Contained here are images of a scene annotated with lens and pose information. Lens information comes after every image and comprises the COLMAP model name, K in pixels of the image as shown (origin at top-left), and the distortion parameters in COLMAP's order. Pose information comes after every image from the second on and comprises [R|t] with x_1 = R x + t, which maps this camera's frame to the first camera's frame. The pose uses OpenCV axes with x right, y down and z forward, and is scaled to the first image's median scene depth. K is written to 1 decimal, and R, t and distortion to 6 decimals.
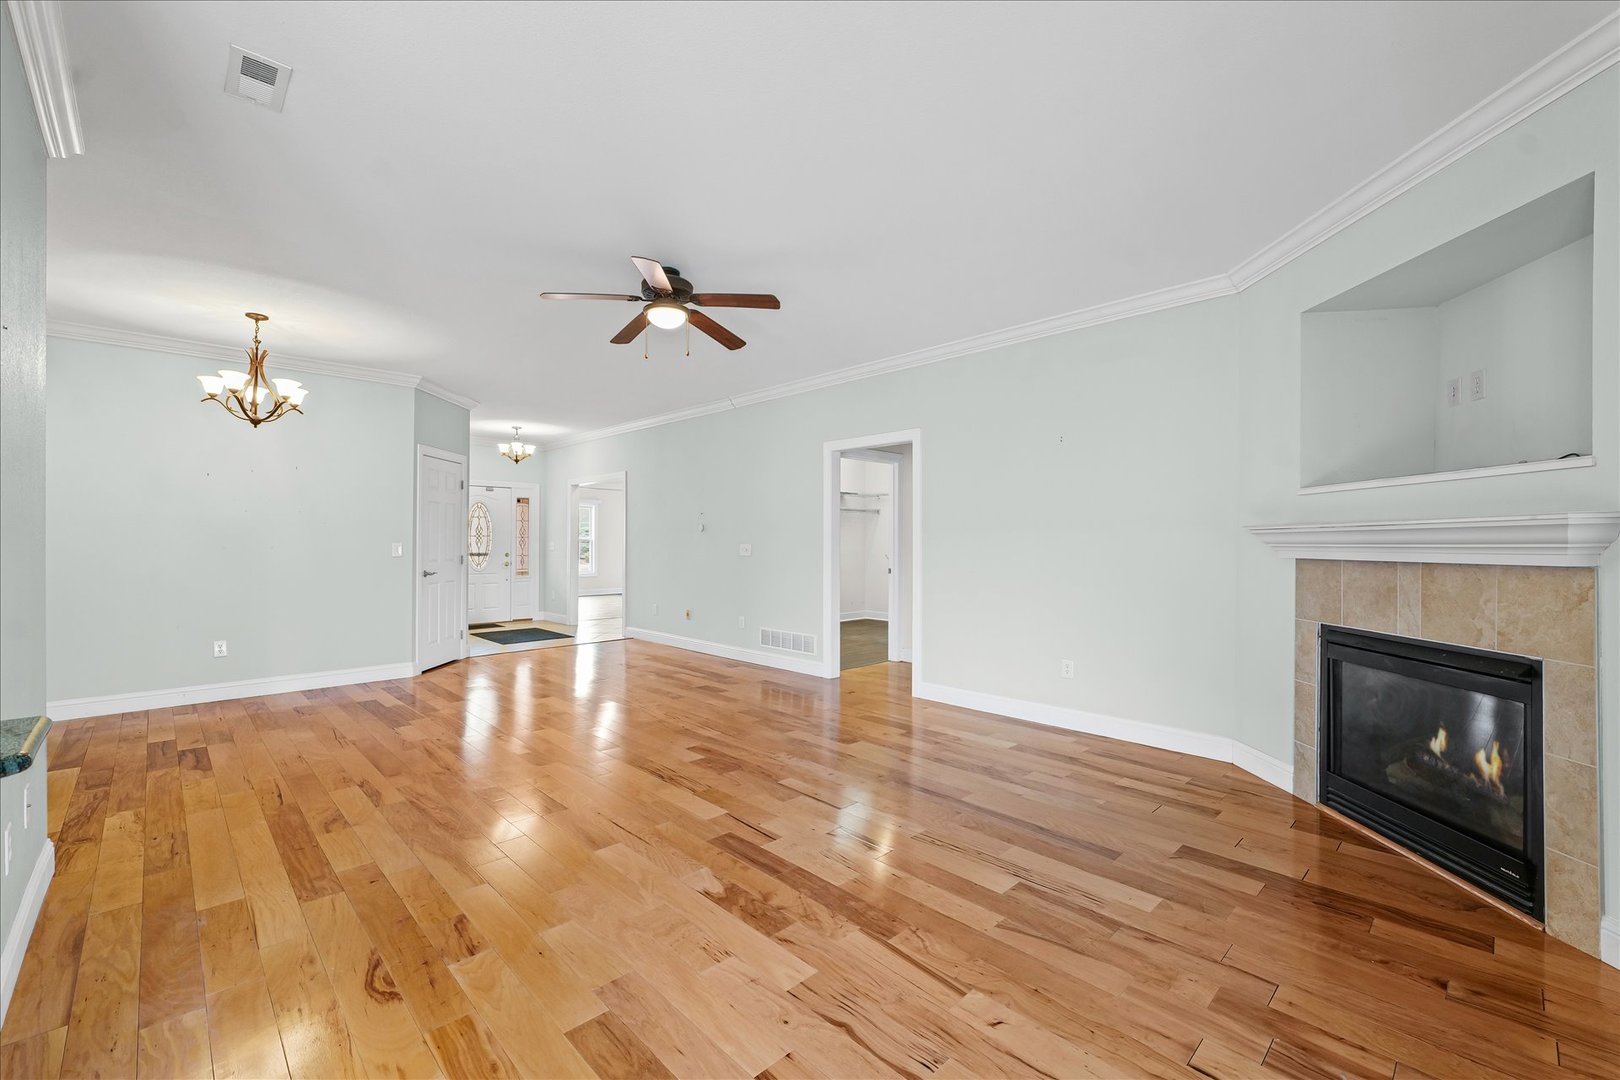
lens RADIAL K [[665.3, 0, 808.7], [0, 665.3, 544.9], [0, 0, 1]] dist [0.001462, 0.000291]
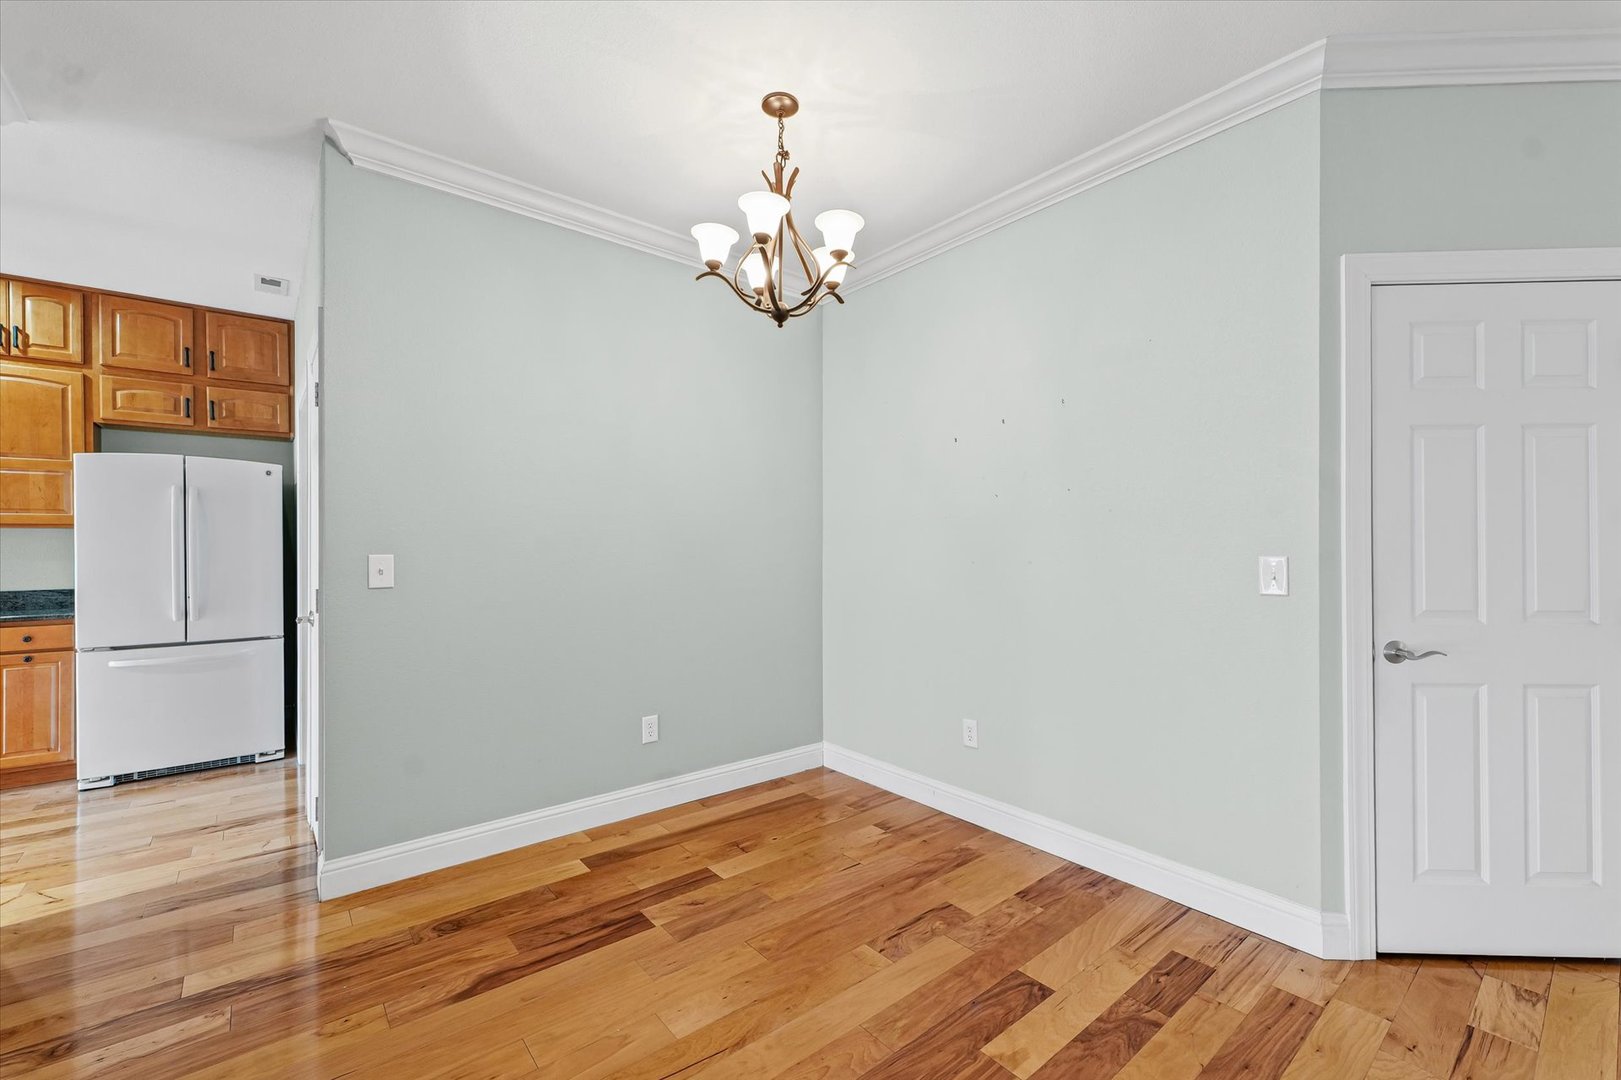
lens RADIAL K [[665.7, 0, 809.2], [0, 665.7, 544.9], [0, 0, 1]] dist [0.001462, 0.000291]
pose [[-0.087622, 0.000088, -0.996154, -0.325898], [0.000566, 1.000000, 0.000038, -0.012258], [0.996154, -0.000560, -0.087622, 1.055229]]
